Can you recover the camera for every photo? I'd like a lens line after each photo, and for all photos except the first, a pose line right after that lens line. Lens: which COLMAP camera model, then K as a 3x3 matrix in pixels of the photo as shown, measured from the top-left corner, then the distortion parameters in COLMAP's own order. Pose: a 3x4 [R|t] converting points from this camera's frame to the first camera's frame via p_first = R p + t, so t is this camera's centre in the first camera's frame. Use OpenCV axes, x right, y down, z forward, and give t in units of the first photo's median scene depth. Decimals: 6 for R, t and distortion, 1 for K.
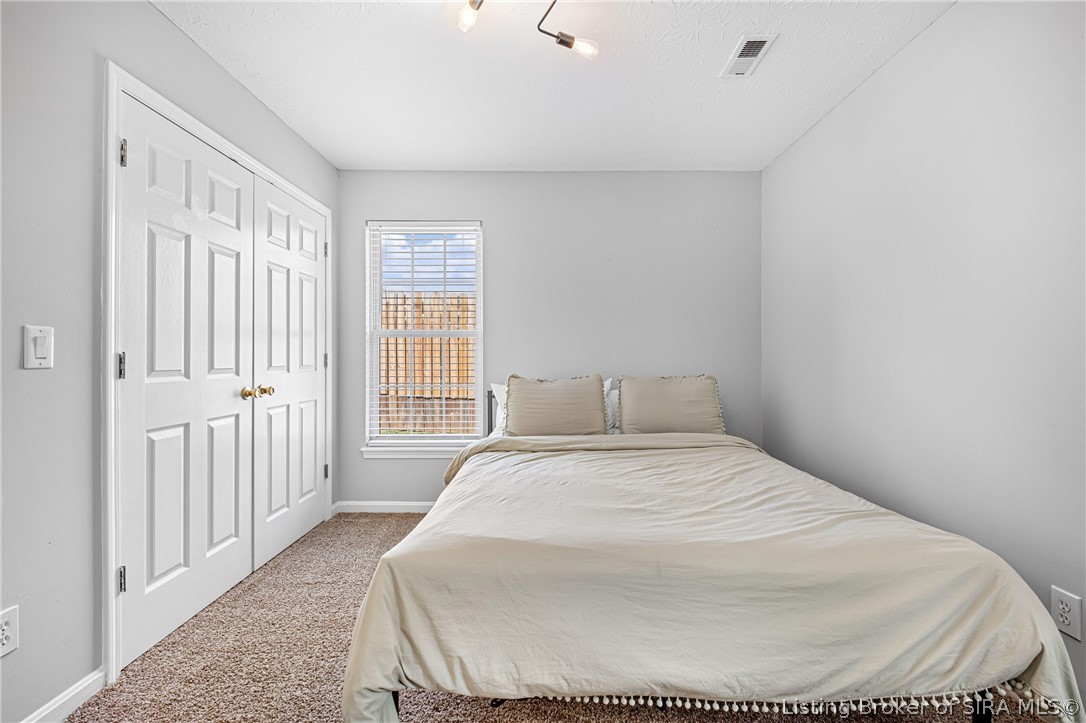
lens RADIAL K [[470.0, 0, 544.2], [0, 470.0, 360.3], [0, 0, 1]] dist [0.010438, -0.010728]
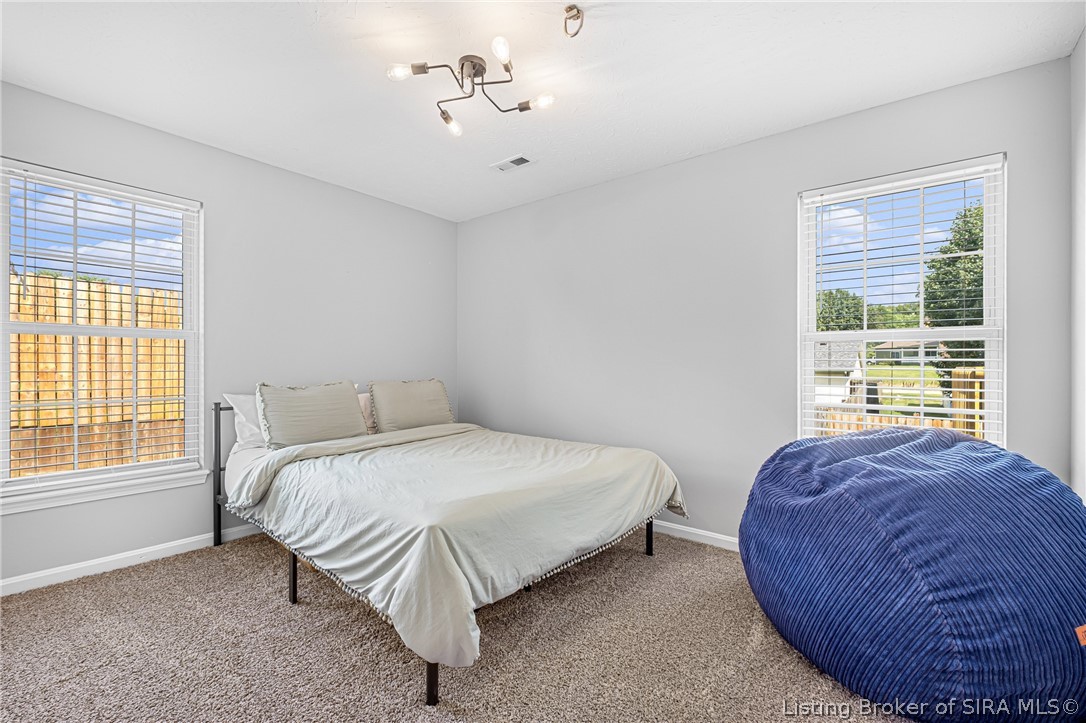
lens RADIAL K [[472.3, 0, 536.8], [0, 472.3, 368.2], [0, 0, 1]] dist [0.001095, -0.004335]
pose [[0.631593, -0.002937, 0.775295, -1.097234], [0.000433, 0.999994, 0.003435, -0.001881], [-0.775300, -0.001834, 0.631590, -0.005136]]
